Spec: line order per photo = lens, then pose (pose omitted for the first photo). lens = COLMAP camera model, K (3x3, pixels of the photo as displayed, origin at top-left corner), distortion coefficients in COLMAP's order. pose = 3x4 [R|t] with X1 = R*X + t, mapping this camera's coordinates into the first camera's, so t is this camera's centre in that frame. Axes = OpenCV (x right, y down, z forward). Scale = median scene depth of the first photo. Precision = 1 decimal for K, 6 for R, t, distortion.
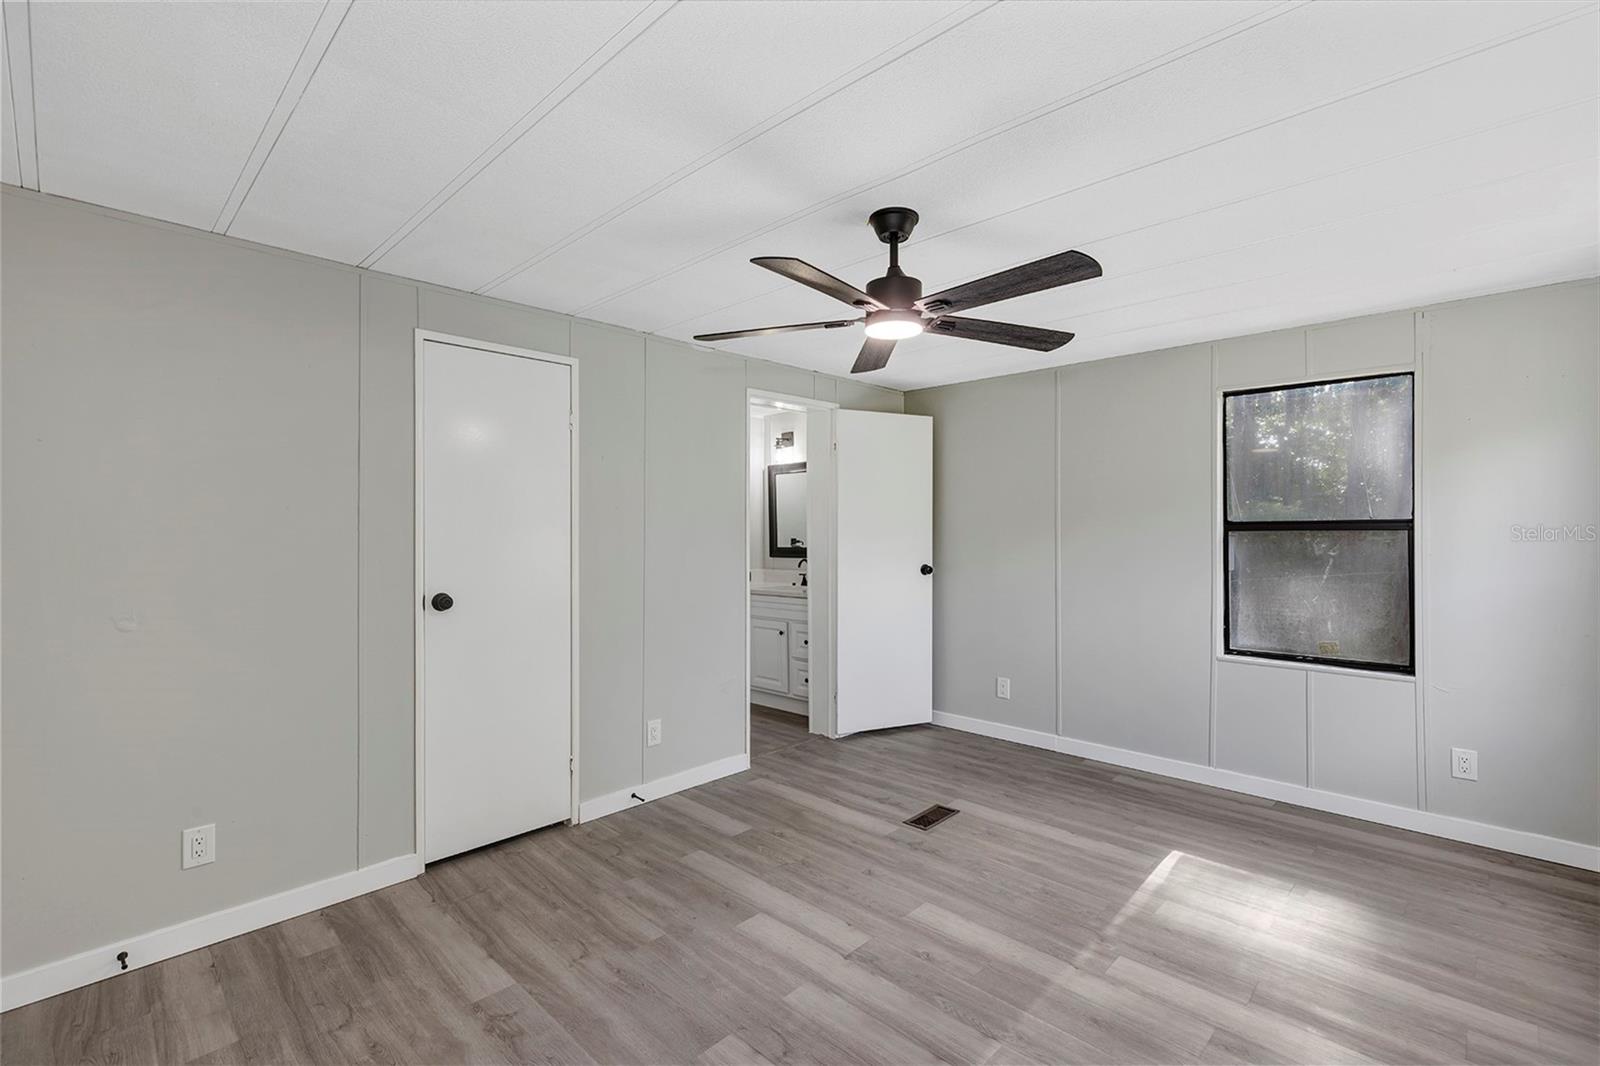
lens RADIAL K [[722.9, 0, 795.3], [0, 722.9, 534.5], [0, 0, 1]] dist [0.007381, 0.000499]
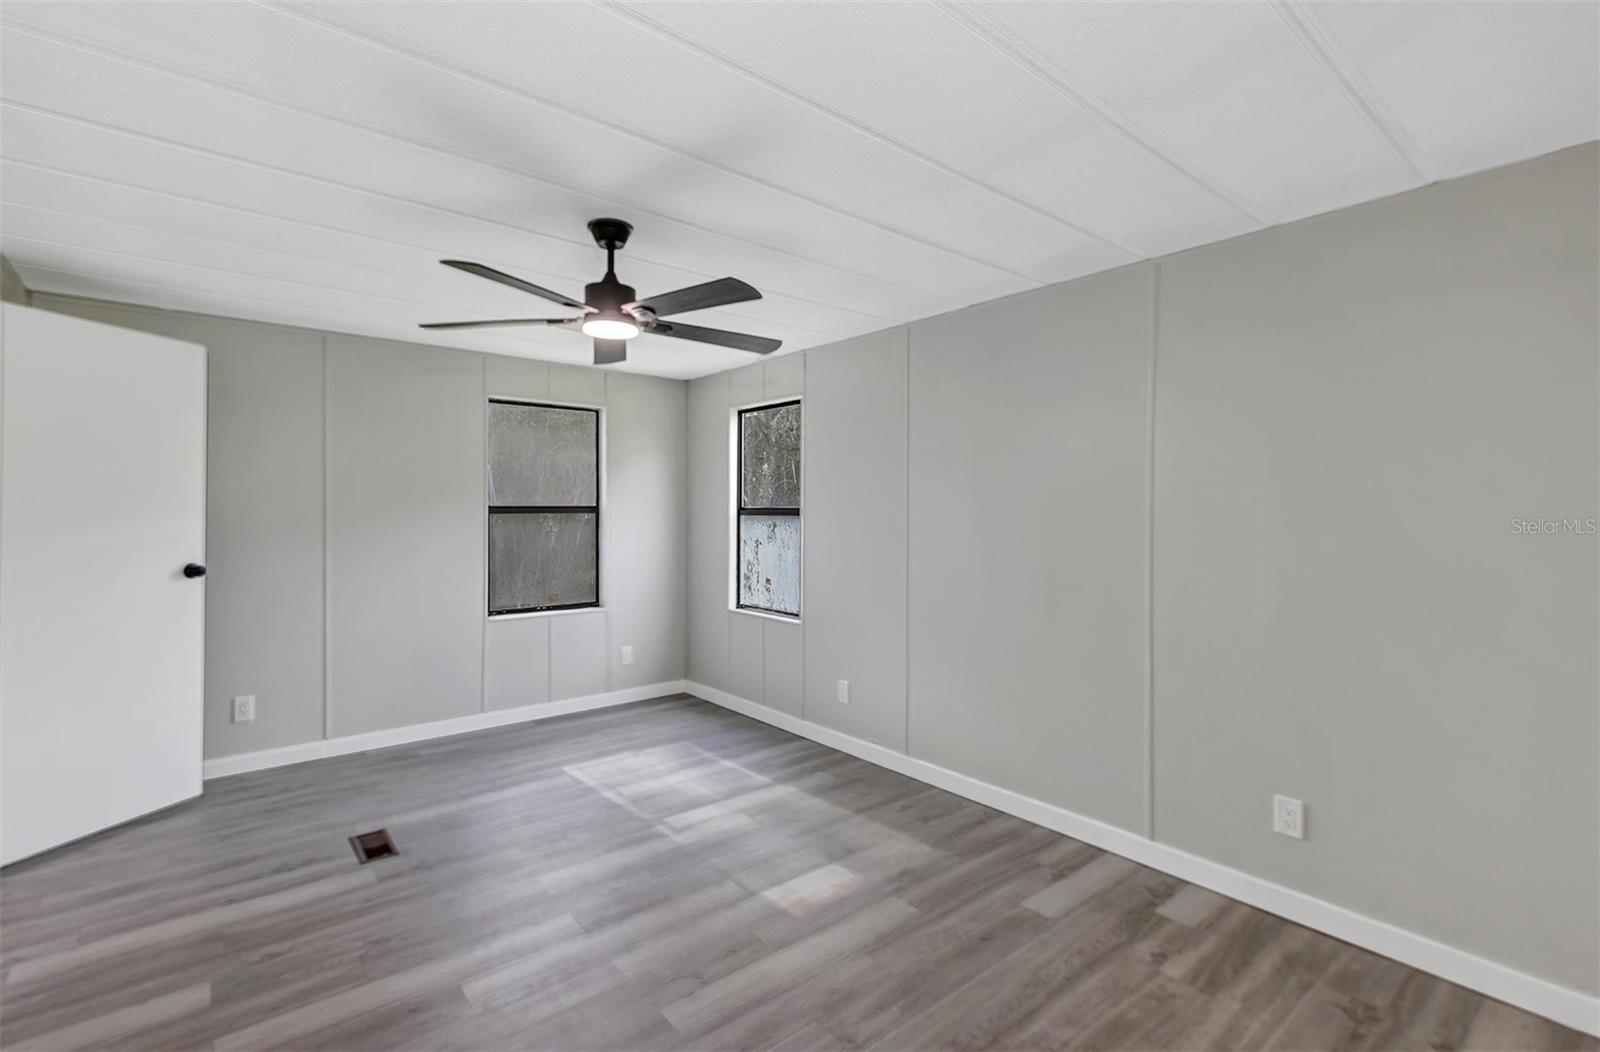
lens RADIAL K [[748.2, 0, 800.0], [0, 748.2, 526.0], [0, 0, 1]] dist [0.000998, 0.000376]
pose [[0.090577, -0.017872, 0.995729, -0.675953], [0.005505, 0.999833, 0.017445, -0.003390], [-0.995874, 0.003902, 0.090661, 0.433272]]
